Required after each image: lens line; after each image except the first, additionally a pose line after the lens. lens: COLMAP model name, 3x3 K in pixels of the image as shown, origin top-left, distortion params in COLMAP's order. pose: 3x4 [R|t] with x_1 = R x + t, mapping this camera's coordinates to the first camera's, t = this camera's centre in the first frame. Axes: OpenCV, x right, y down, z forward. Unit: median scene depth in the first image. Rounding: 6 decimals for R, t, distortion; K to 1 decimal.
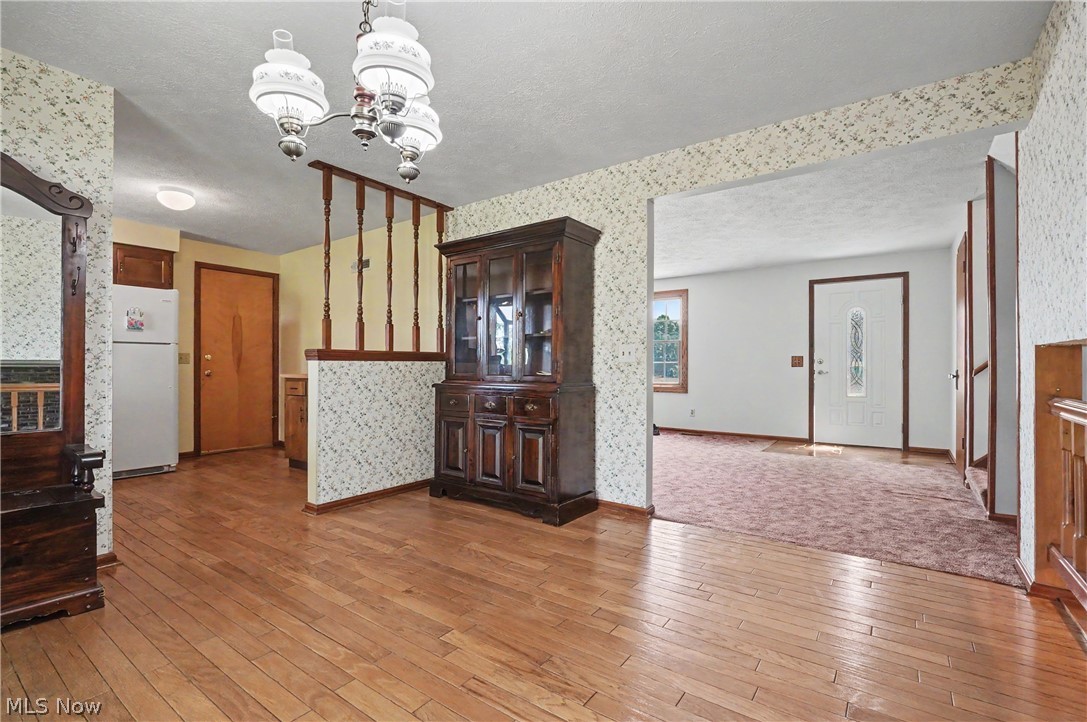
lens RADIAL K [[497.3, 0, 543.8], [0, 497.3, 368.9], [0, 0, 1]] dist [-0.005958, -0.000366]
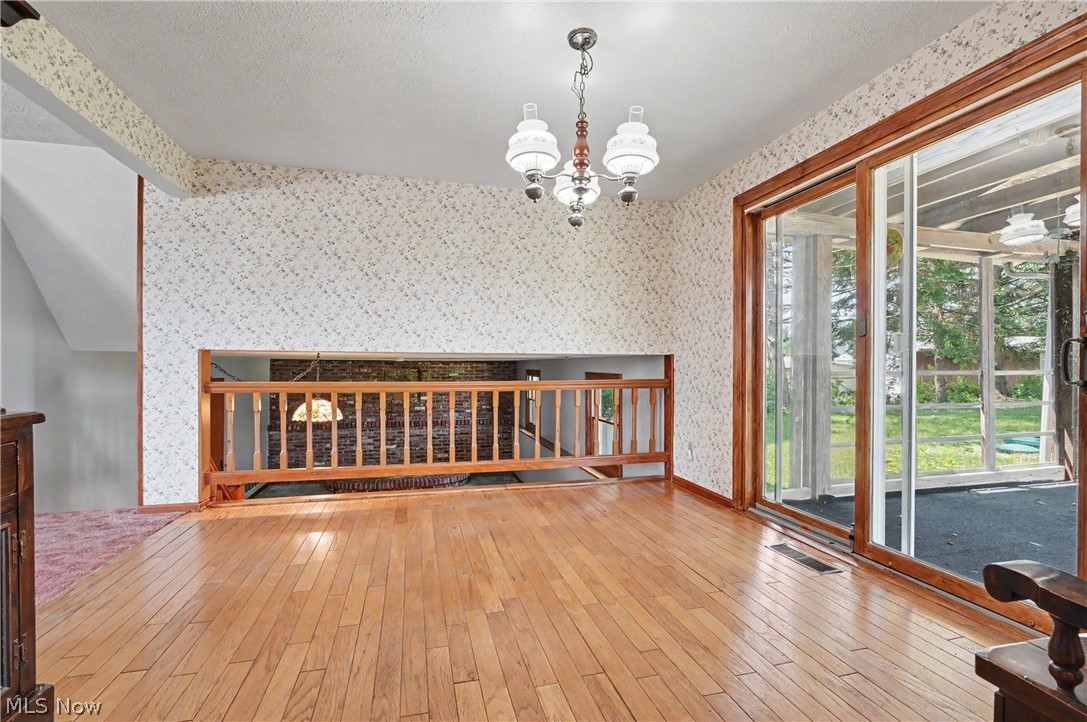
lens RADIAL K [[497.3, 0, 543.8], [0, 497.3, 368.9], [0, 0, 1]] dist [-0.005958, -0.000366]
pose [[-0.777435, -0.007653, 0.628917, -0.800410], [-0.004581, 0.999968, 0.006505, -0.002796], [-0.628947, 0.002177, -0.777445, 1.486695]]
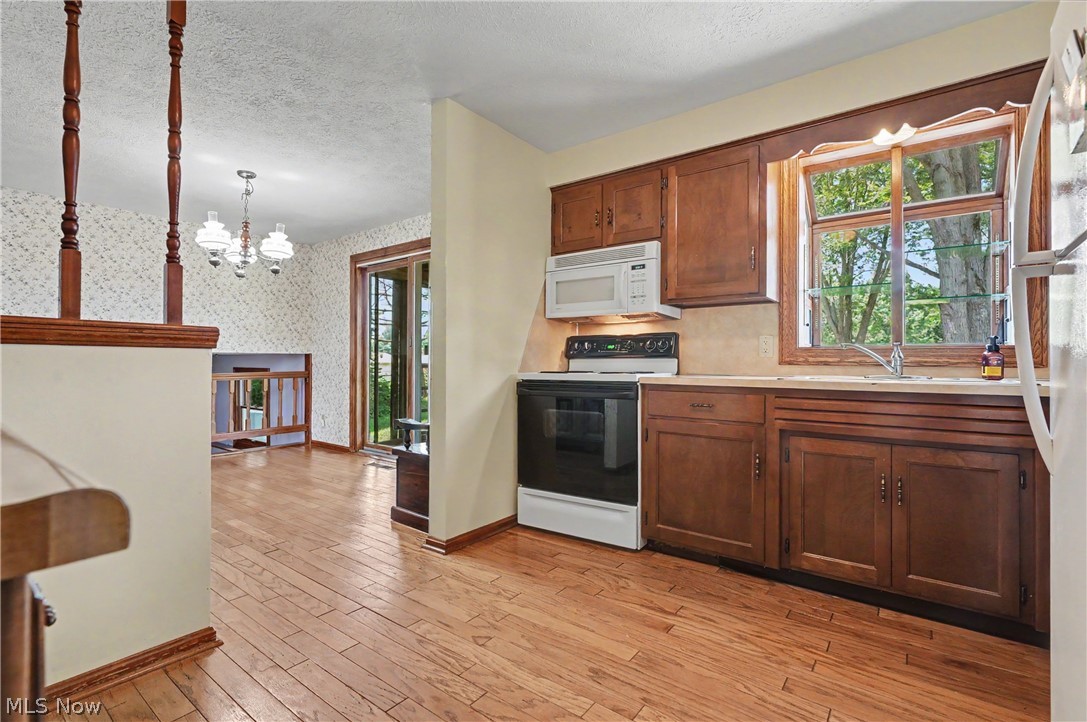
lens RADIAL K [[498.5, 0, 543.5], [0, 498.5, 361.0], [0, 0, 1]] dist [-0.003513, 0.000023]
pose [[-0.999827, -0.005753, 0.017683, -1.294741], [-0.005812, 0.999978, -0.003241, -0.007219], [-0.017664, -0.003343, -0.999838, 2.368579]]
